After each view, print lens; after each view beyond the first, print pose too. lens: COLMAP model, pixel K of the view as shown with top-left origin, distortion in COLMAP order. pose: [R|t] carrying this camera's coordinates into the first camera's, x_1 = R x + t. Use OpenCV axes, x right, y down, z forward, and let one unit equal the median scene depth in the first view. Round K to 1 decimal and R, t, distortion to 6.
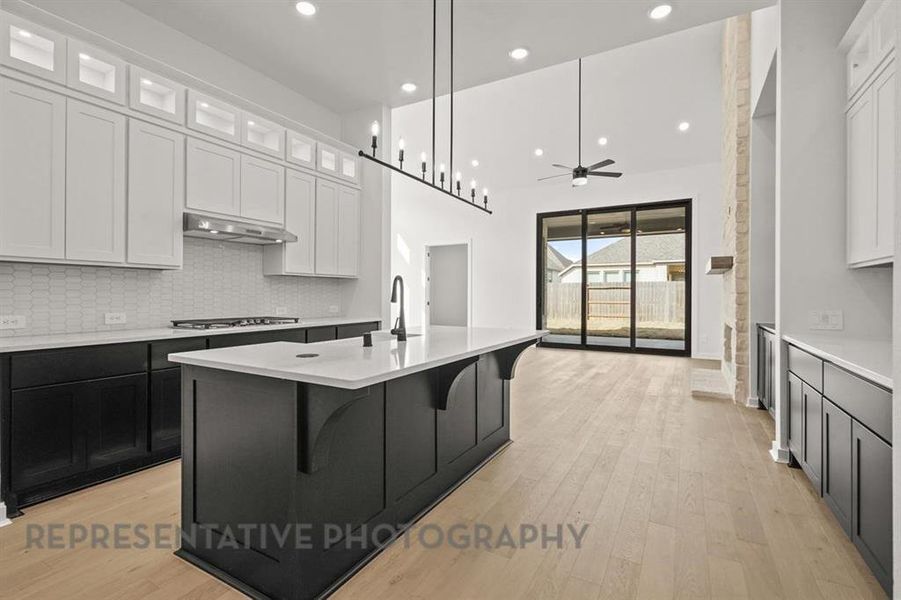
lens RADIAL K [[396.6, 0, 446.5], [0, 396.6, 283.0], [0, 0, 1]] dist [0.001489, 0.000160]
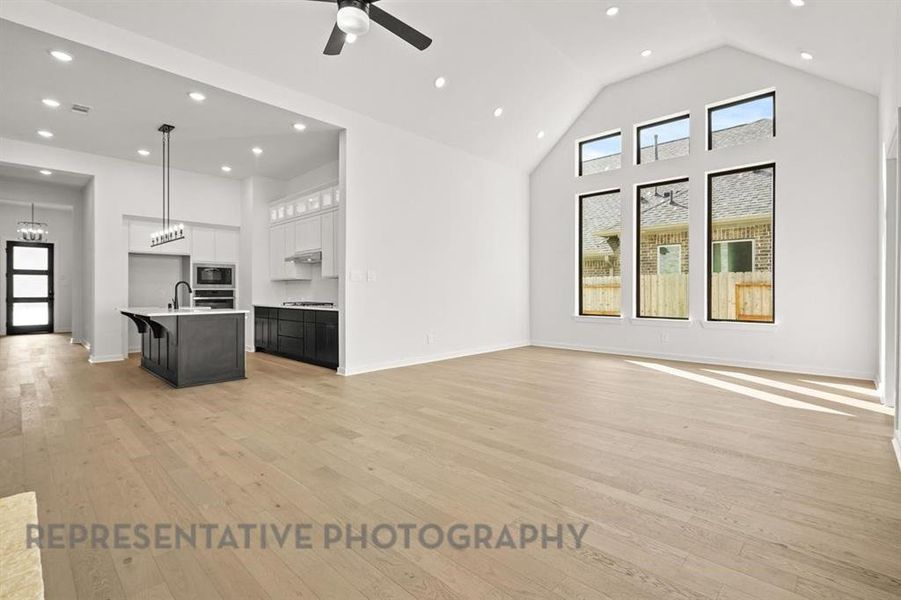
lens RADIAL K [[421.9, 0, 445.1], [0, 421.9, 291.3], [0, 0, 1]] dist [-0.003391, 0.000493]
pose [[-0.219404, -0.003390, -0.975628, 1.347375], [0.027634, 0.999571, -0.009688, 0.073106], [0.975243, -0.029086, -0.219216, 2.095339]]
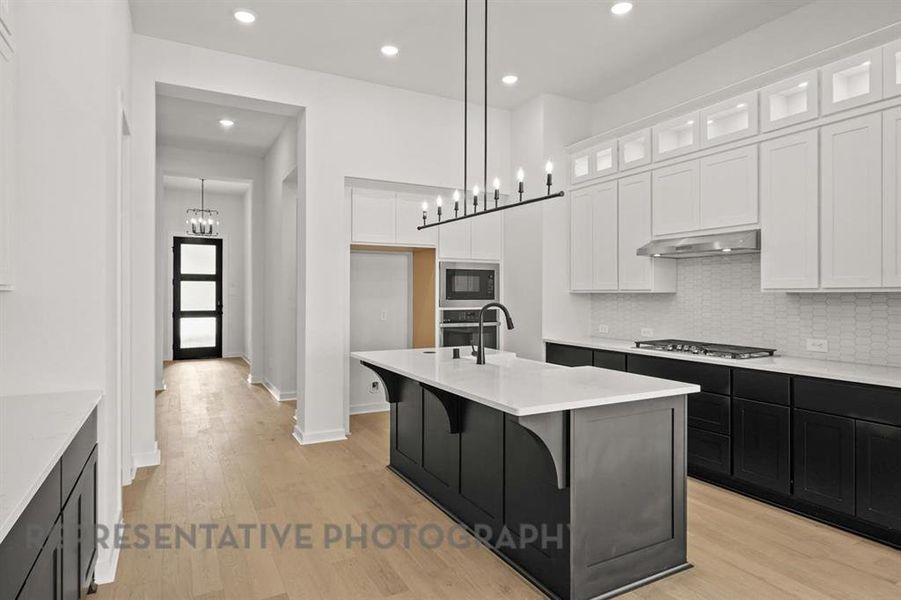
lens RADIAL K [[510.6, 0, 443.3], [0, 510.6, 294.2], [0, 0, 1]] dist [0.004291, -0.000849]
pose [[-0.508934, -0.005846, -0.860786, 0.760399], [0.018382, 0.999675, -0.017657, -0.012950], [0.860609, -0.024809, -0.508662, 1.079809]]
